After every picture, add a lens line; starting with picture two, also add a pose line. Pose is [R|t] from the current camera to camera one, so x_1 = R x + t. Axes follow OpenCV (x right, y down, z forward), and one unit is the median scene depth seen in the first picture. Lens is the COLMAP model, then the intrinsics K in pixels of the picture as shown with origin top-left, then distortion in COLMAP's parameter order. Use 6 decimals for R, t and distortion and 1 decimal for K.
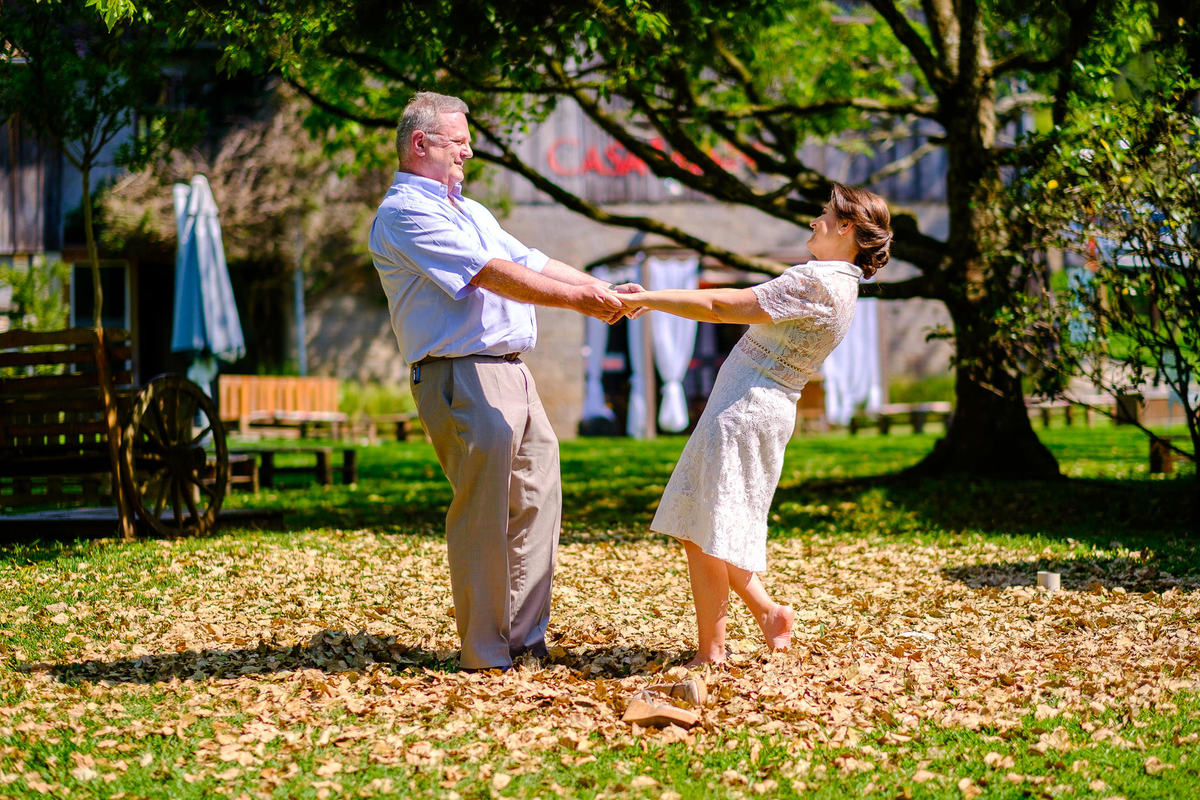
lens RADIAL K [[2905.7, 0, 600.7], [0, 2905.7, 399.9], [0, 0, 1]] dist [0.094128, 0.000000]
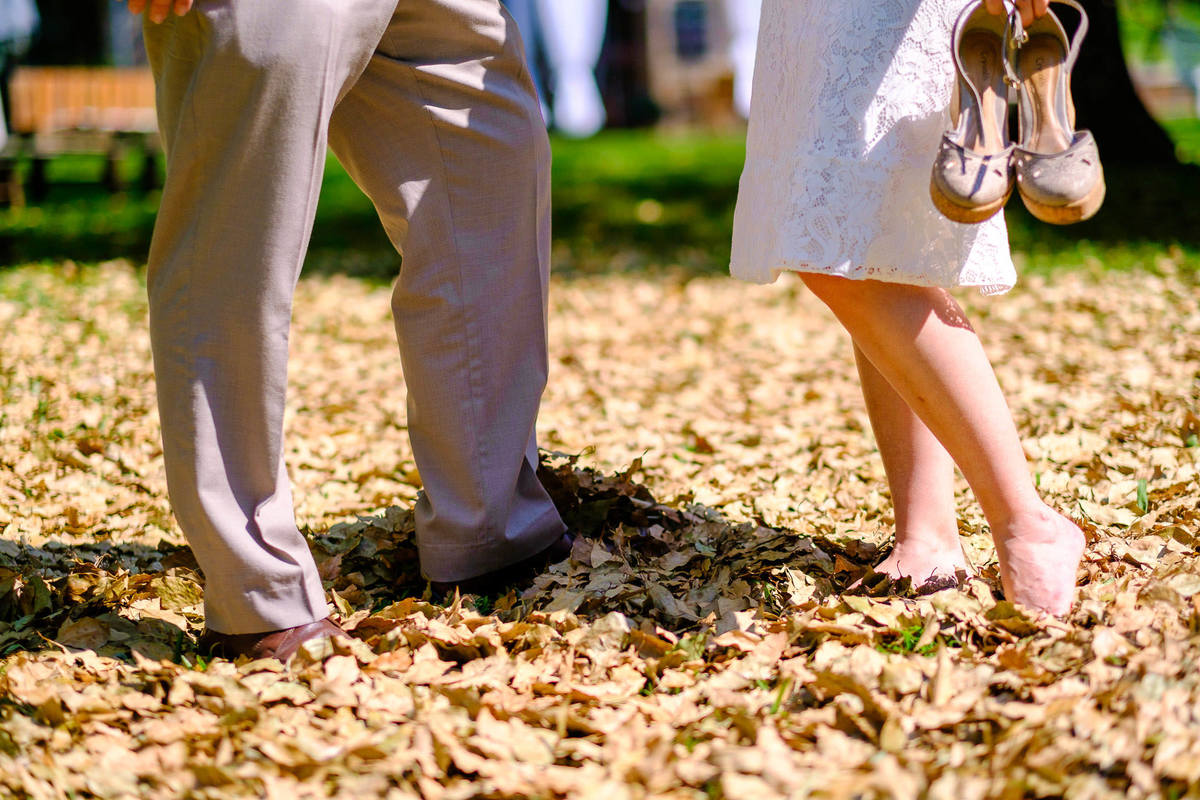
lens RADIAL K [[2905.7, 0, 598.7], [0, 2905.7, 400.2], [0, 0, 1]] dist [0.094128, 0.000000]
pose [[0.998818, -0.020205, 0.044200, -0.016119], [0.015904, 0.995294, 0.095591, 0.023173], [-0.045923, -0.094775, 0.994439, 0.547369]]
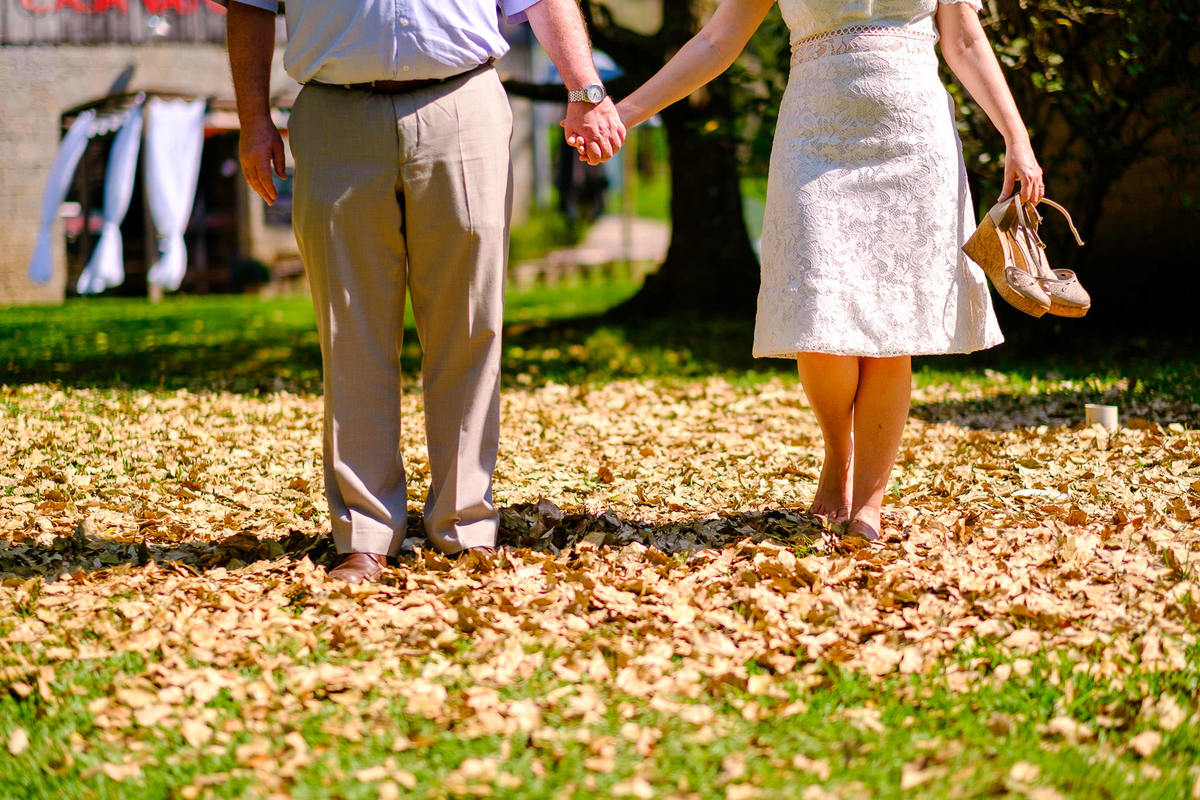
lens RADIAL K [[2905.7, 0, 599.6], [0, 2905.7, 400.3], [0, 0, 1]] dist [0.094128, 0.000000]
pose [[0.977894, -0.025273, 0.207570, -0.123088], [0.016830, 0.998961, 0.042343, 0.025125], [-0.208424, -0.037913, 0.977303, 0.313831]]
